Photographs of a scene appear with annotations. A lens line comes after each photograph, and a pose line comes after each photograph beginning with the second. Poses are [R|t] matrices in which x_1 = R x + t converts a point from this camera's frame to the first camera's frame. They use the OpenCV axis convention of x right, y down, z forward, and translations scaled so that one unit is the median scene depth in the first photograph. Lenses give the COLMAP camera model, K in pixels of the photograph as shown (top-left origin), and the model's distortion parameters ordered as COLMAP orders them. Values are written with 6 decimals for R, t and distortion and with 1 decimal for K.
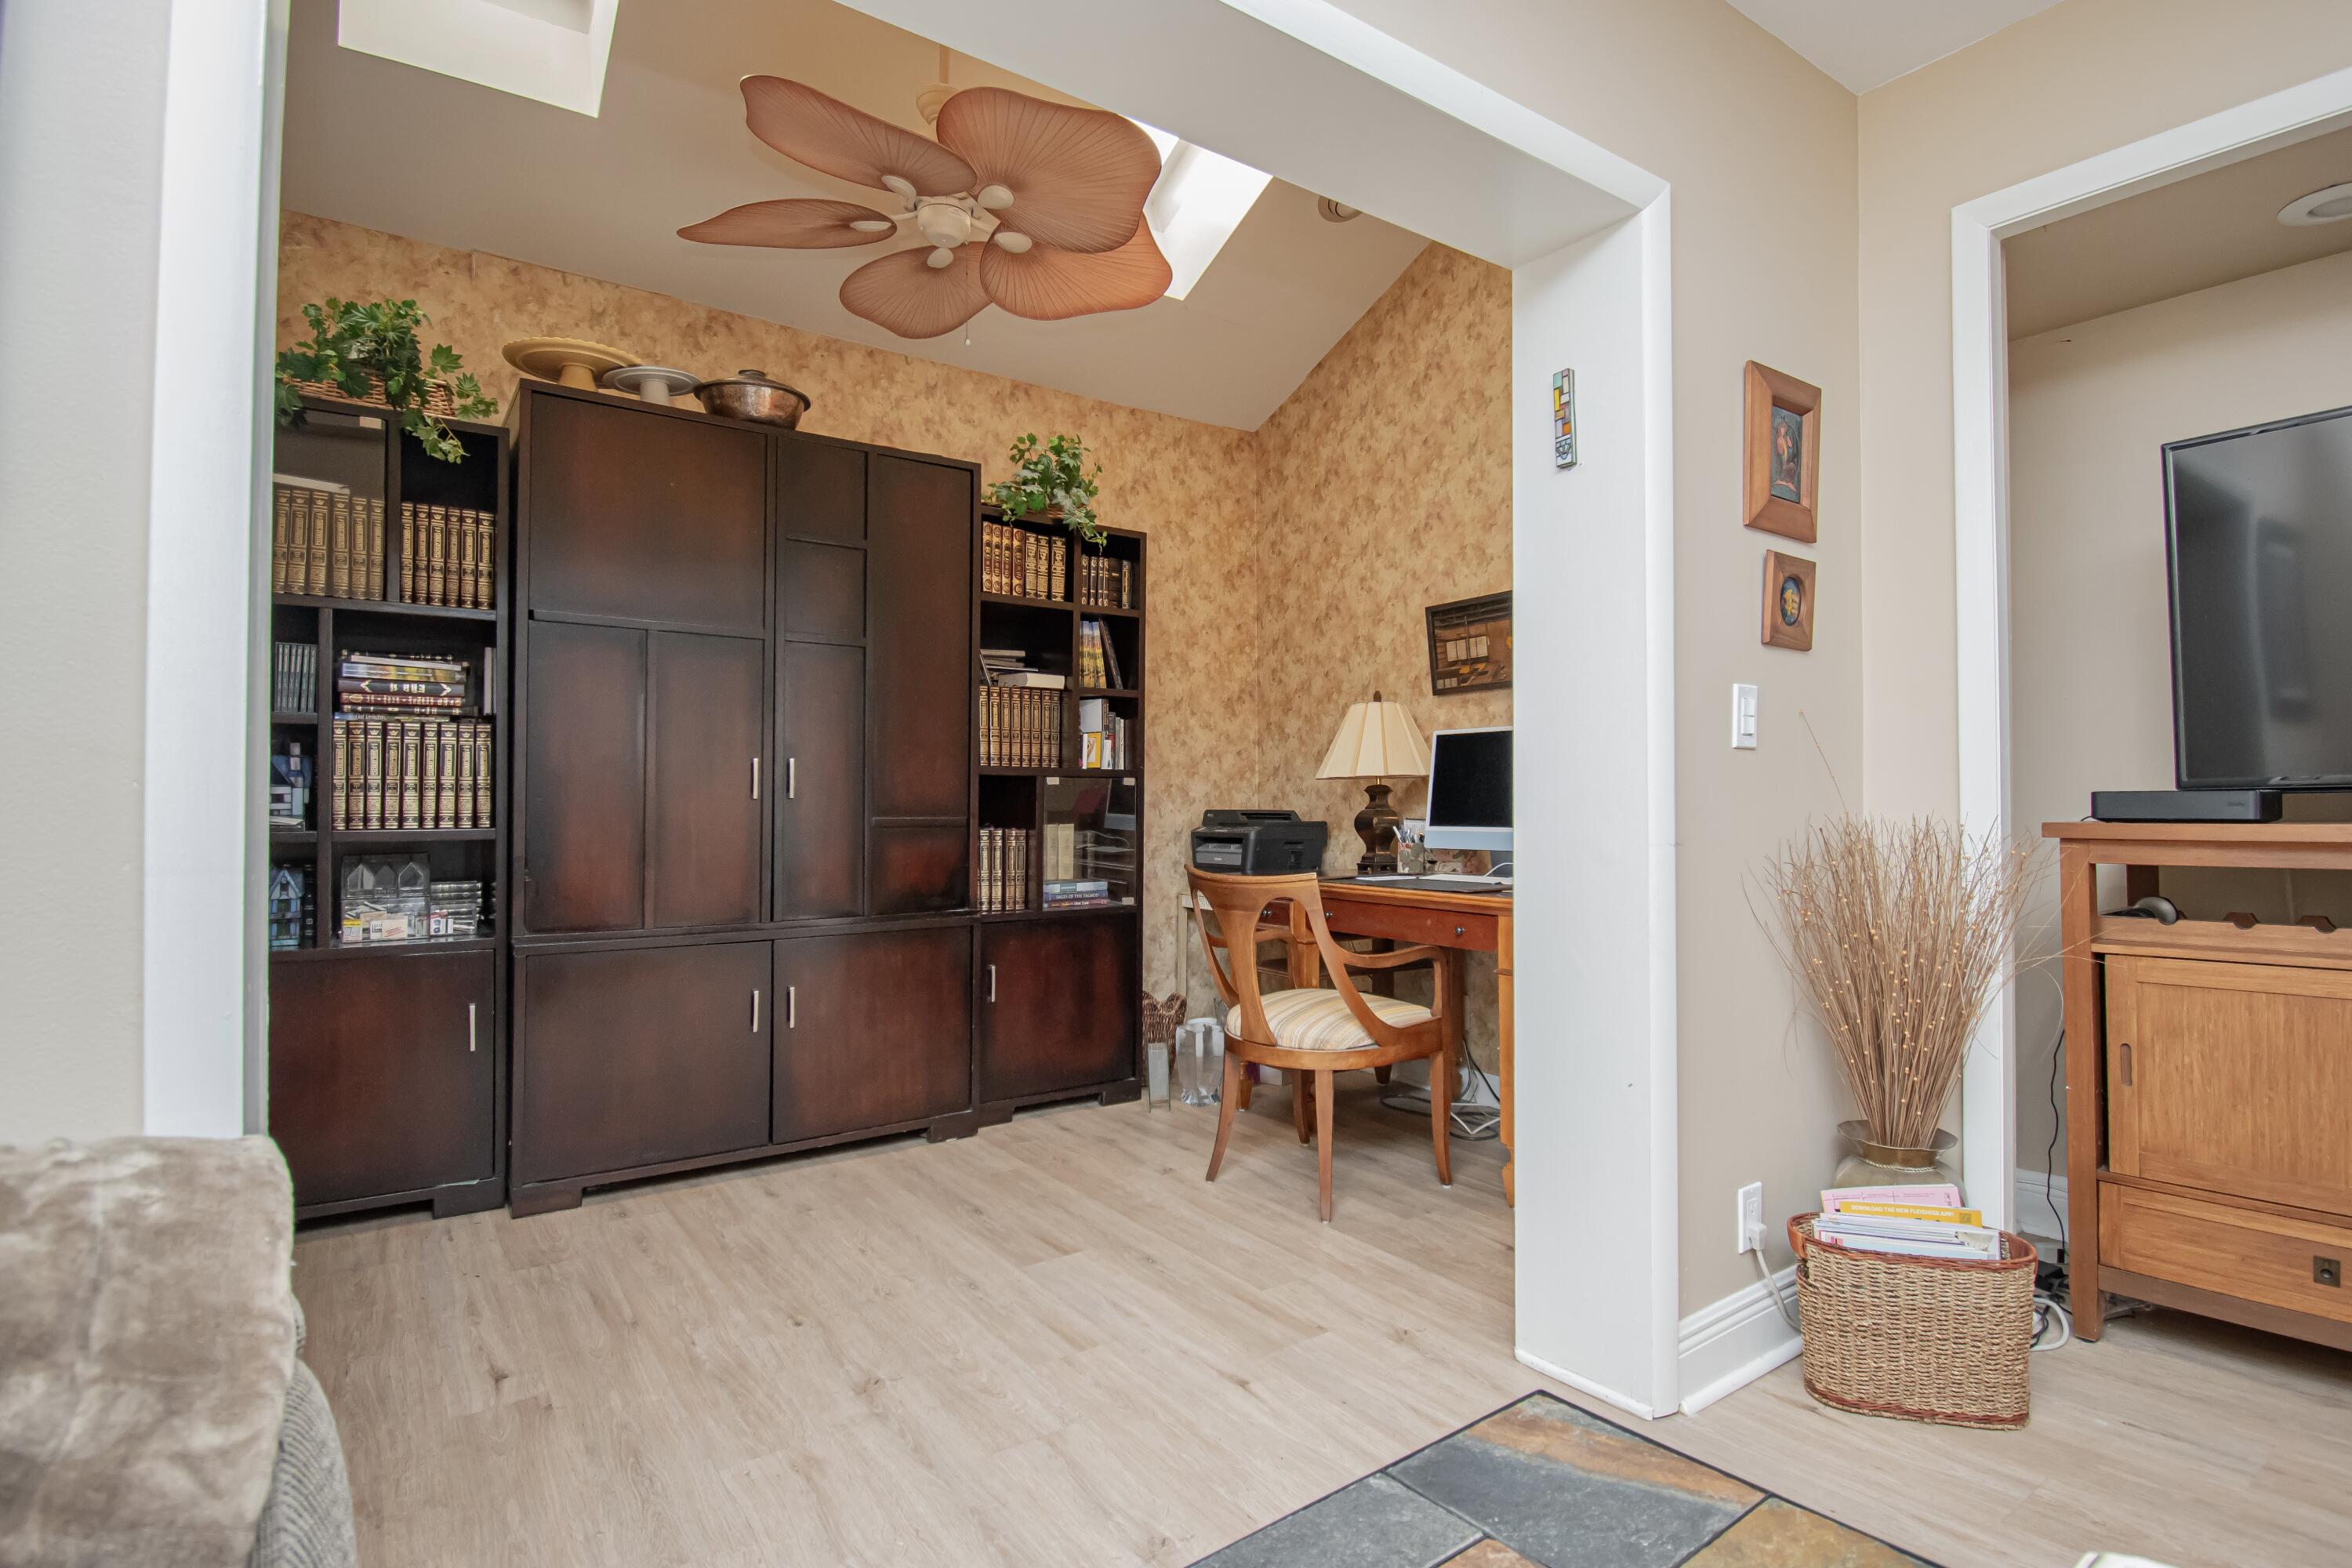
lens RADIAL K [[1159.9, 0, 1192.7], [0, 1159.9, 788.9], [0, 0, 1]] dist [0.021725, -0.030129]
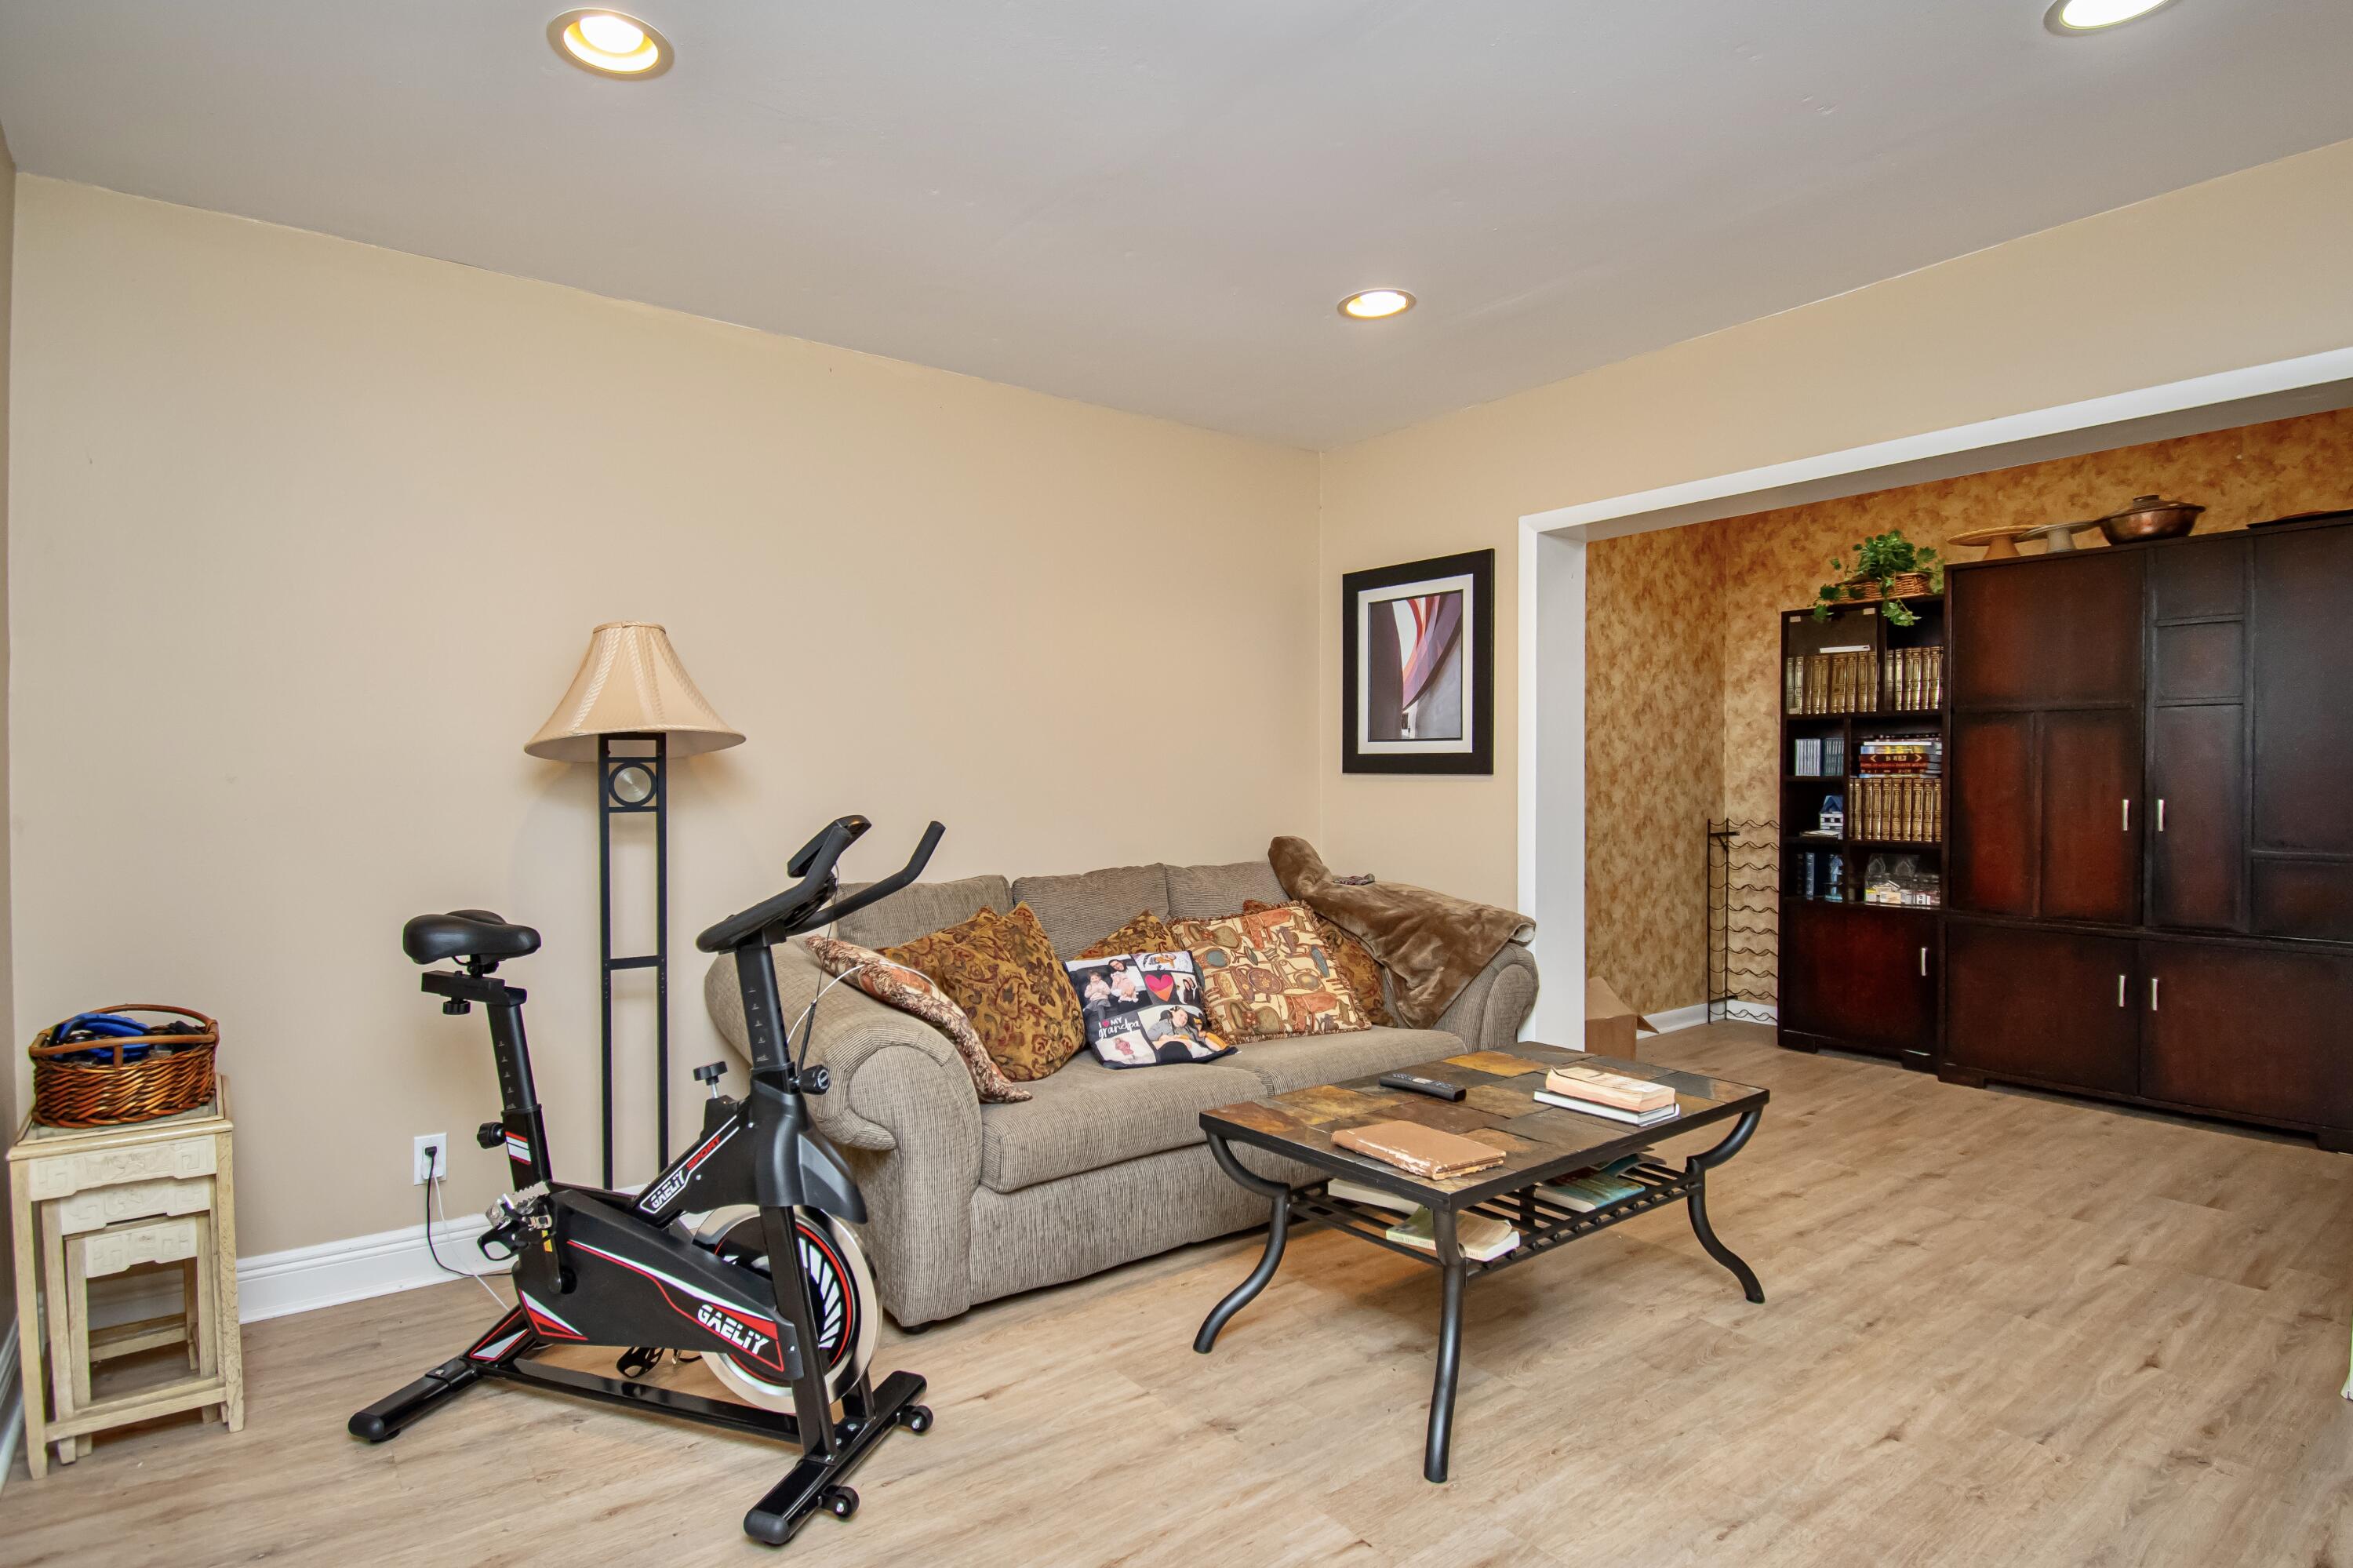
lens RADIAL K [[1167.8, 0, 1075.9], [0, 1167.8, 792.2], [0, 0, 1]] dist [0.004276, -0.010494]
pose [[-0.013121, 0.013882, -0.999818, 0.919860], [0.013024, 0.999821, 0.013711, -0.065024], [0.999829, -0.012842, -0.013300, -0.161864]]
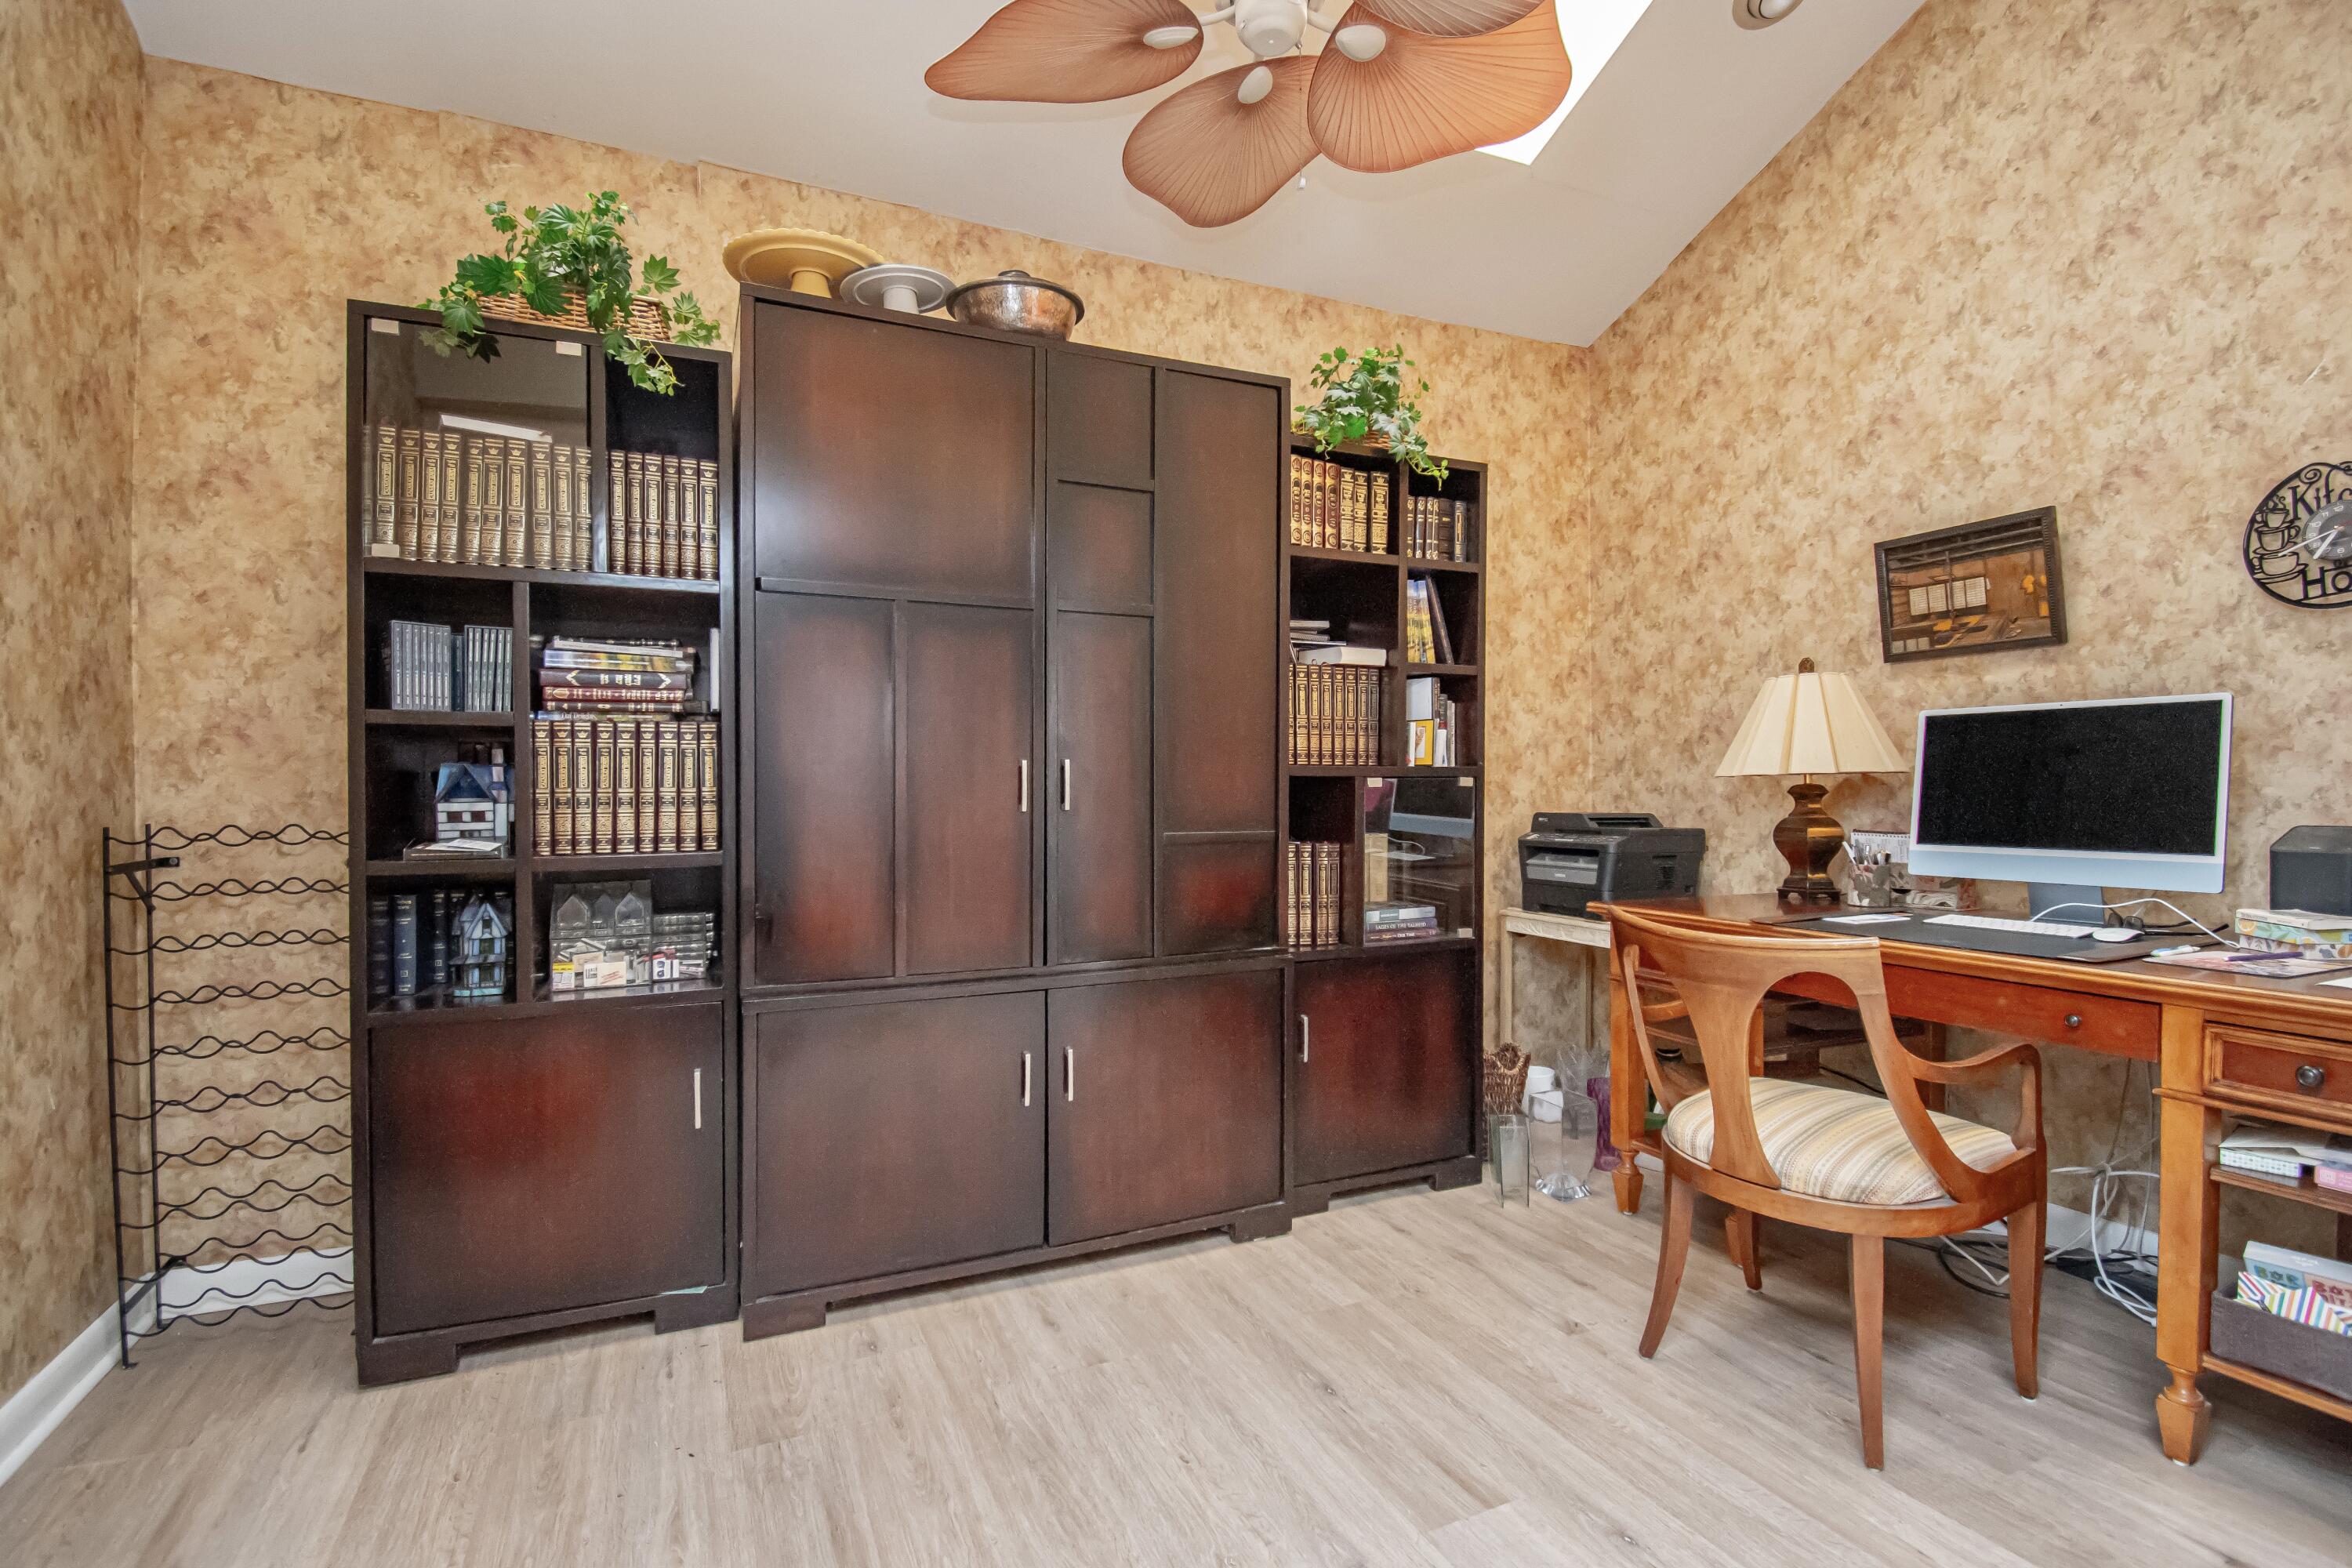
lens RADIAL K [[1072.2, 0, 1163.1], [0, 1072.2, 788.4], [0, 0, 1]] dist [0.023516, -0.029827]
pose [[0.979930, -0.003129, -0.199317, -0.132594], [0.006325, 0.999861, 0.015403, -0.017152], [0.199241, -0.016354, 0.979814, 0.291596]]
